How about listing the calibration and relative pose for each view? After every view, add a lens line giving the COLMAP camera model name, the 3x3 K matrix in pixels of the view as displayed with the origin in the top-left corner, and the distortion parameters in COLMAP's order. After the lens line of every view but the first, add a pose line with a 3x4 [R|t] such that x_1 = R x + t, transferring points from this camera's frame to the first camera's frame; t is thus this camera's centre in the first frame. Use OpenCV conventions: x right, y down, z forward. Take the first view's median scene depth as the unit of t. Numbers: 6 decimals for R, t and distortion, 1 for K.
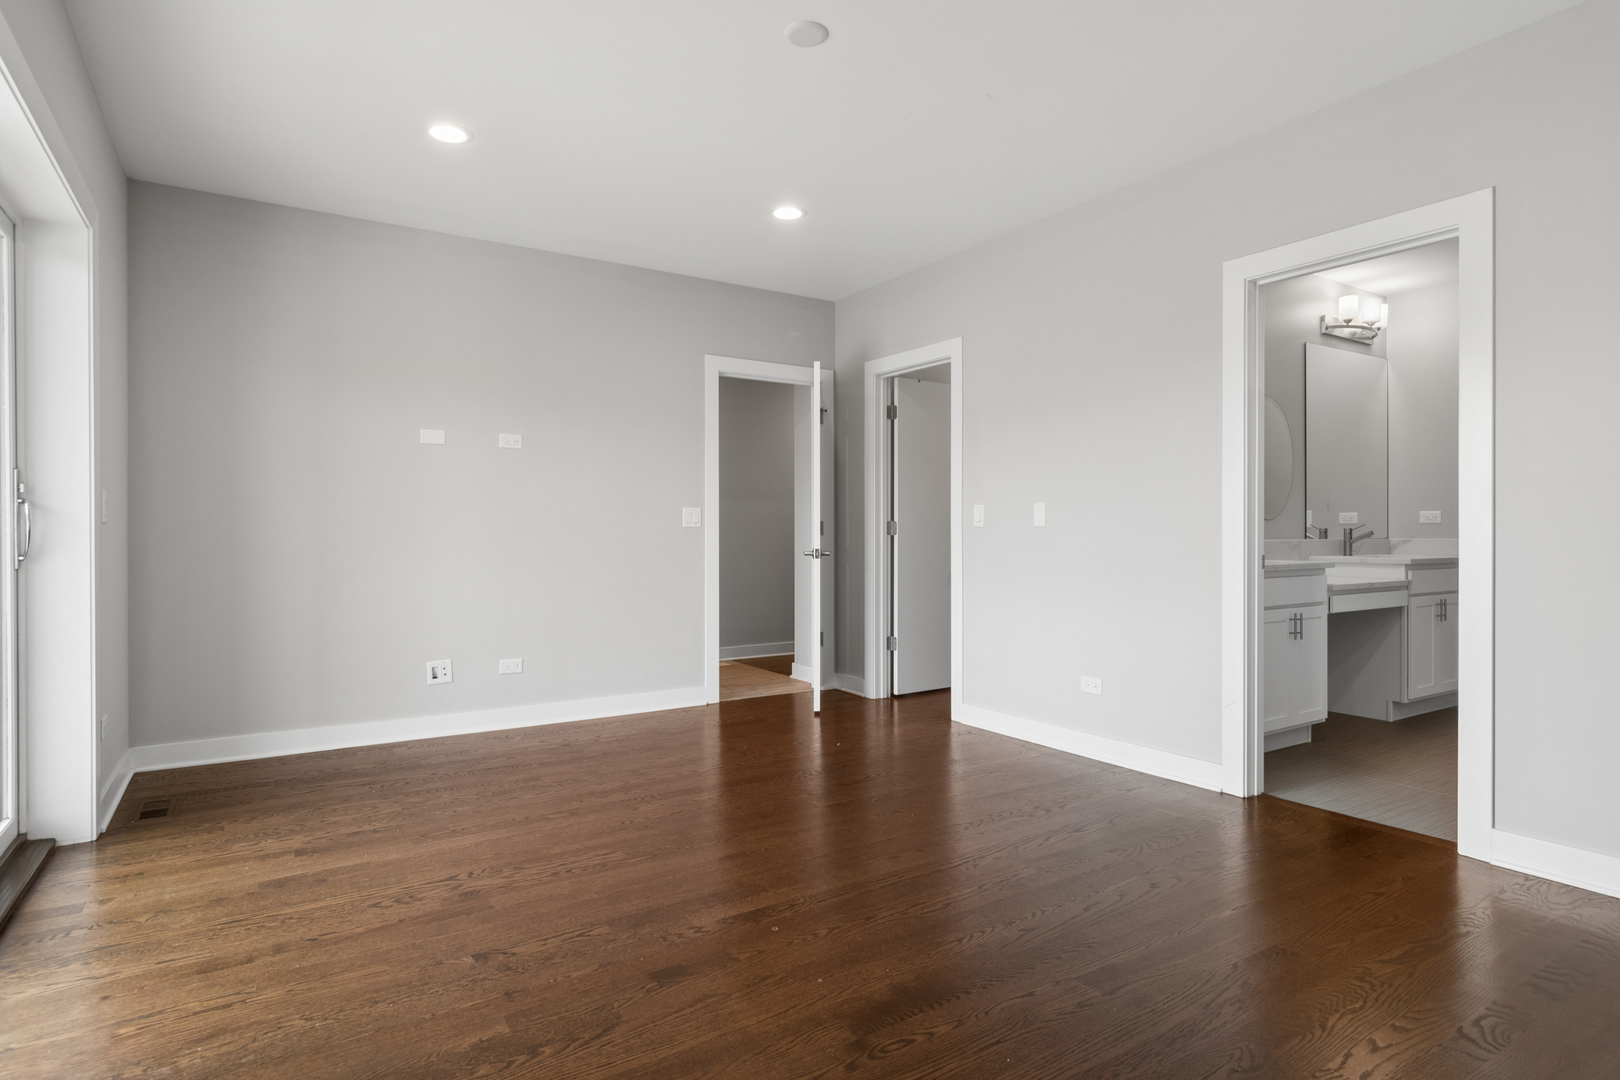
lens RADIAL K [[874.3, 0, 807.3], [0, 874.3, 530.8], [0, 0, 1]] dist [-0.002372, -0.000705]
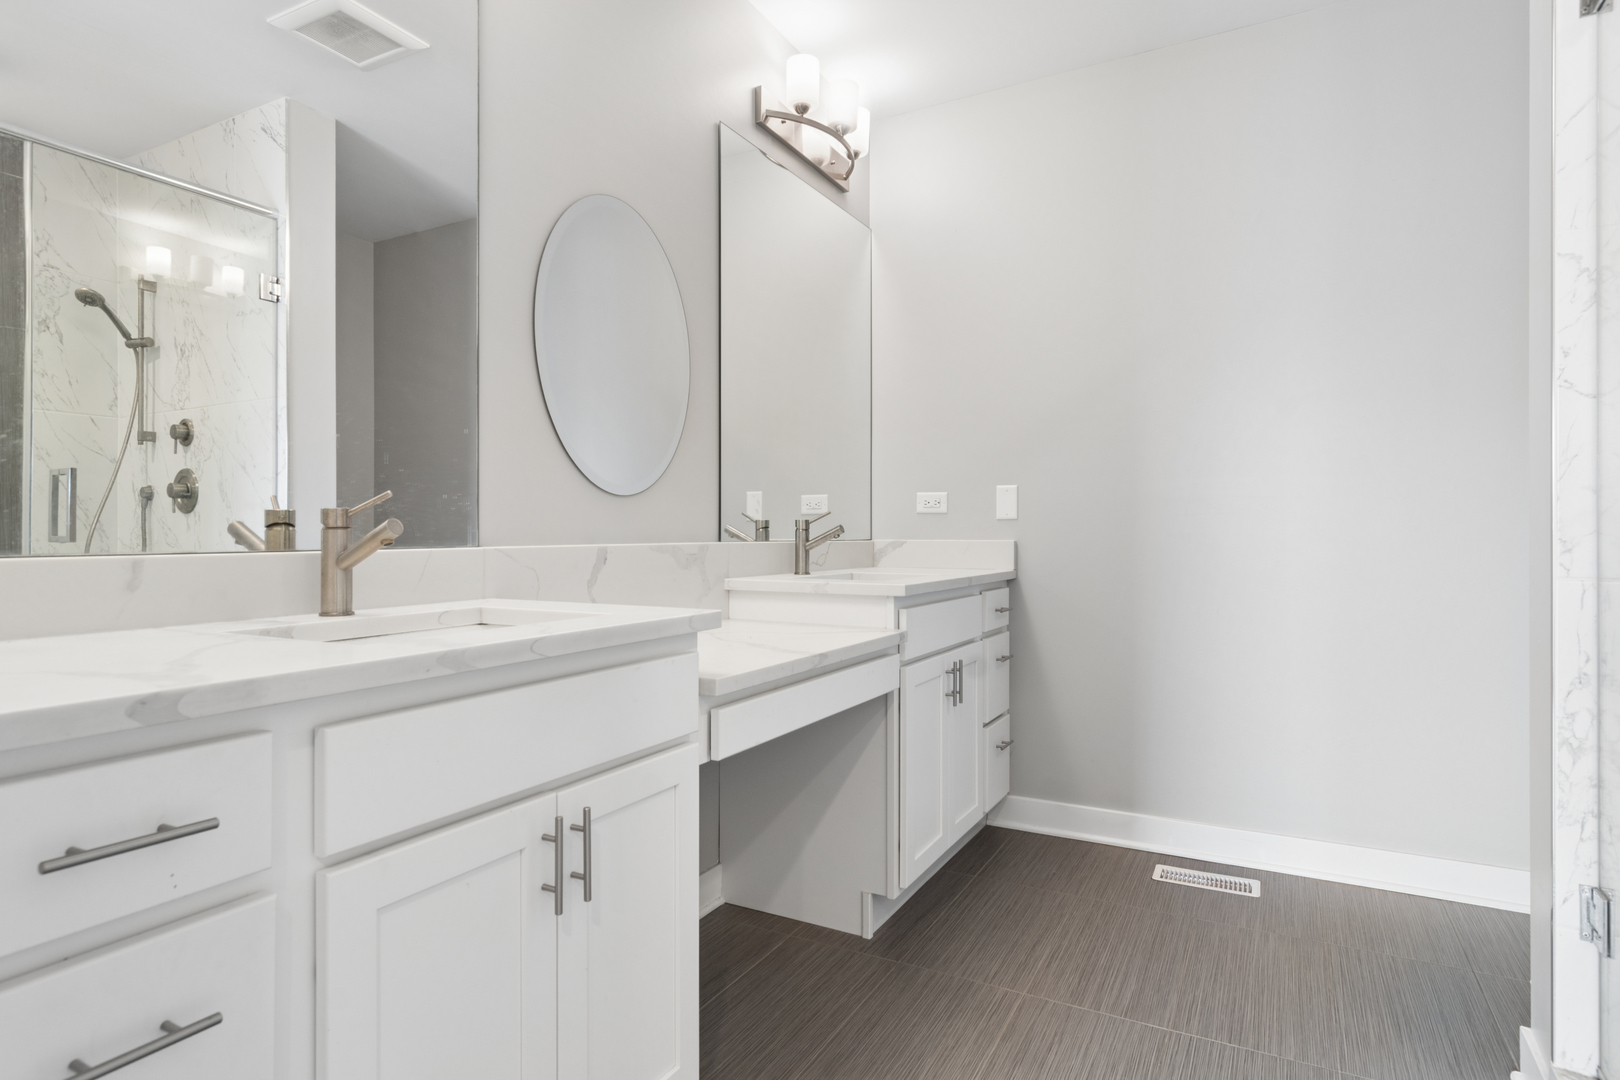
lens RADIAL K [[874.3, 0, 807.3], [0, 874.3, 530.8], [0, 0, 1]] dist [-0.002372, -0.000705]
pose [[0.878800, 0.002868, 0.477181, 0.415033], [-0.001901, 0.999995, -0.002509, 0.005251], [-0.477186, 0.001298, 0.878801, 0.603636]]
